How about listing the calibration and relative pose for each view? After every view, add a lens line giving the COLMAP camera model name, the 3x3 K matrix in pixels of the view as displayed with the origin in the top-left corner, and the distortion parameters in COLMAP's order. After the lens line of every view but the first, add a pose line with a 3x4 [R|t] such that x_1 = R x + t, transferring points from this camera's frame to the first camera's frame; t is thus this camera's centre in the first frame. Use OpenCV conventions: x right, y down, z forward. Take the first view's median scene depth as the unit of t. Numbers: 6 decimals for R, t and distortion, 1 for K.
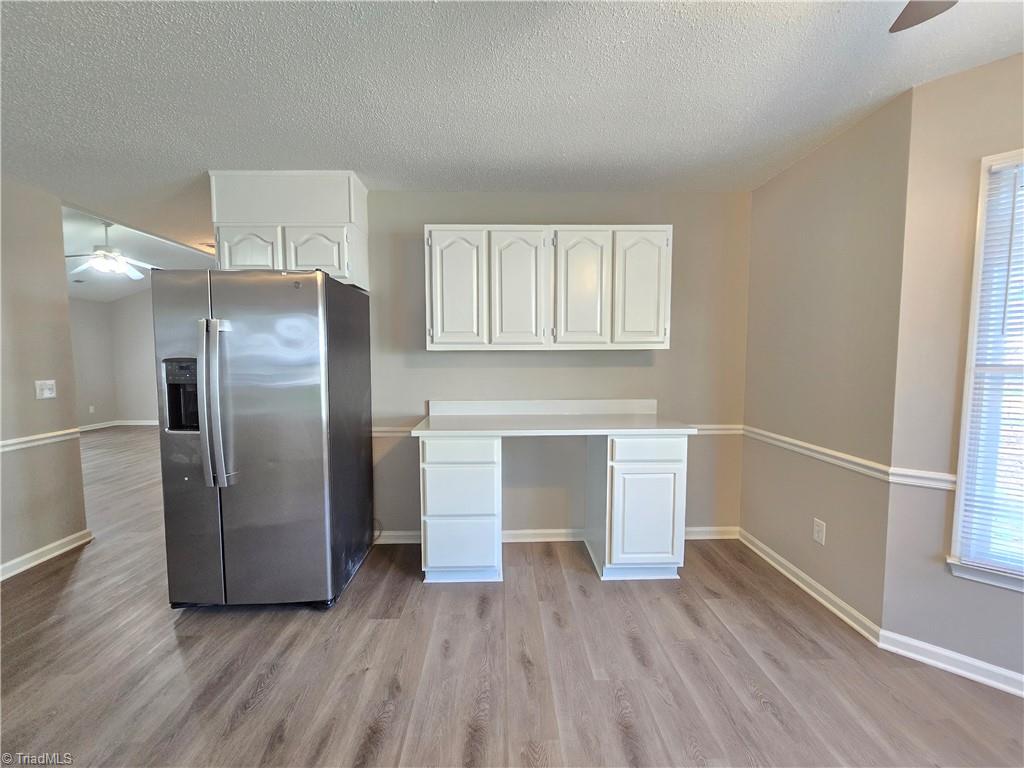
lens RADIAL K [[419.2, 0, 514.0], [0, 419.2, 391.7], [0, 0, 1]] dist [-0.002283, 0.000626]
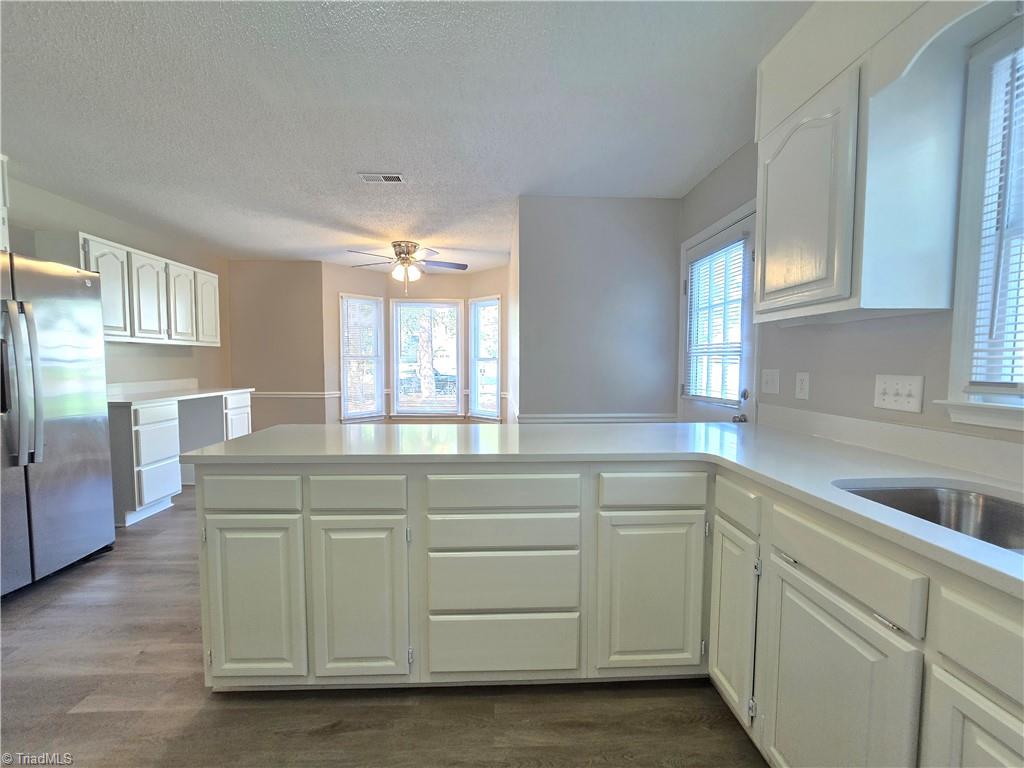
lens RADIAL K [[419.2, 0, 510.5], [0, 419.2, 385.7], [0, 0, 1]] dist [-0.002283, 0.000626]
pose [[-0.023390, -0.053315, 0.998304, -1.439038], [0.075007, 0.995669, 0.054931, 0.055333], [-0.996909, 0.076164, -0.019289, -0.144545]]
